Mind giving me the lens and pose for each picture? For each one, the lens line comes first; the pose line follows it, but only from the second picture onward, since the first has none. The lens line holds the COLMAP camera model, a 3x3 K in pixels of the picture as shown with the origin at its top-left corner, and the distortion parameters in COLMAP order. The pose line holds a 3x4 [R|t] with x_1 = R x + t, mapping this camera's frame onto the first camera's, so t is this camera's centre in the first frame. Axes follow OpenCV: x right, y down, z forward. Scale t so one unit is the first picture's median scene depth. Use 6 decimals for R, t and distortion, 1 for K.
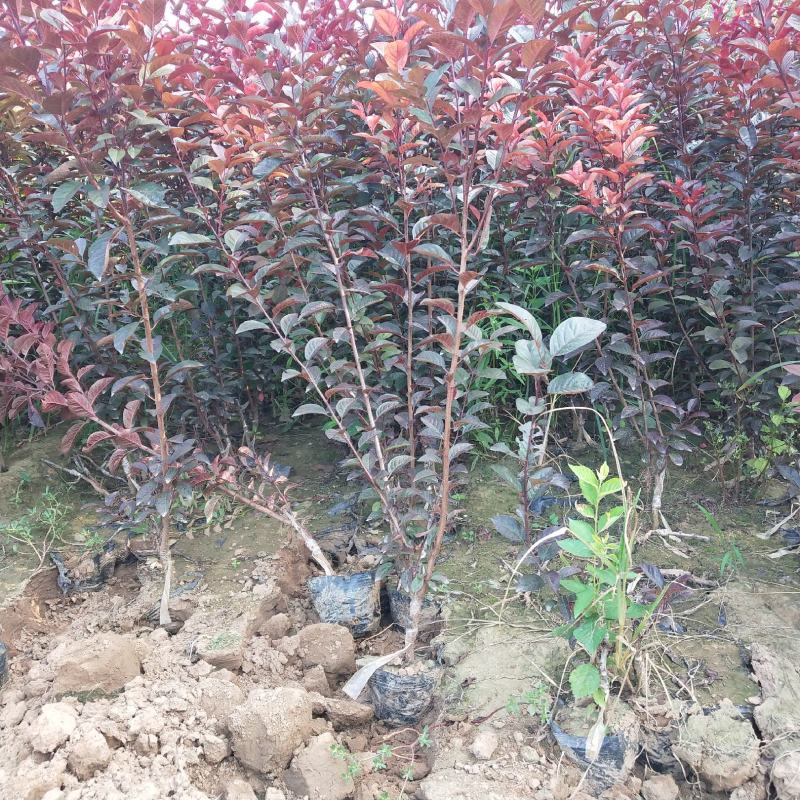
lens RADIAL K [[809.2, 0, 399.8], [0, 809.2, 400.1], [0, 0, 1]] dist [0.004141, 0.000000]
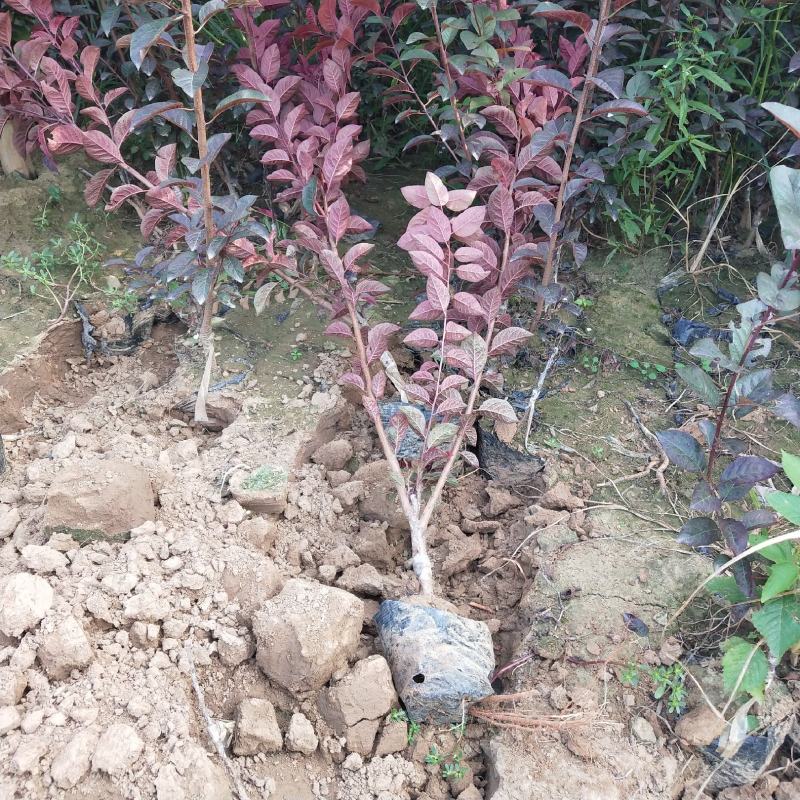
lens RADIAL K [[820.8, 0, 400.5], [0, 820.8, 399.7], [0, 0, 1]] dist [-0.013185, 0.000000]
pose [[0.982710, 0.173705, -0.064086, -0.050902], [-0.141408, 0.927581, 0.345828, -0.061668], [0.119517, -0.330787, 0.936107, 0.296822]]
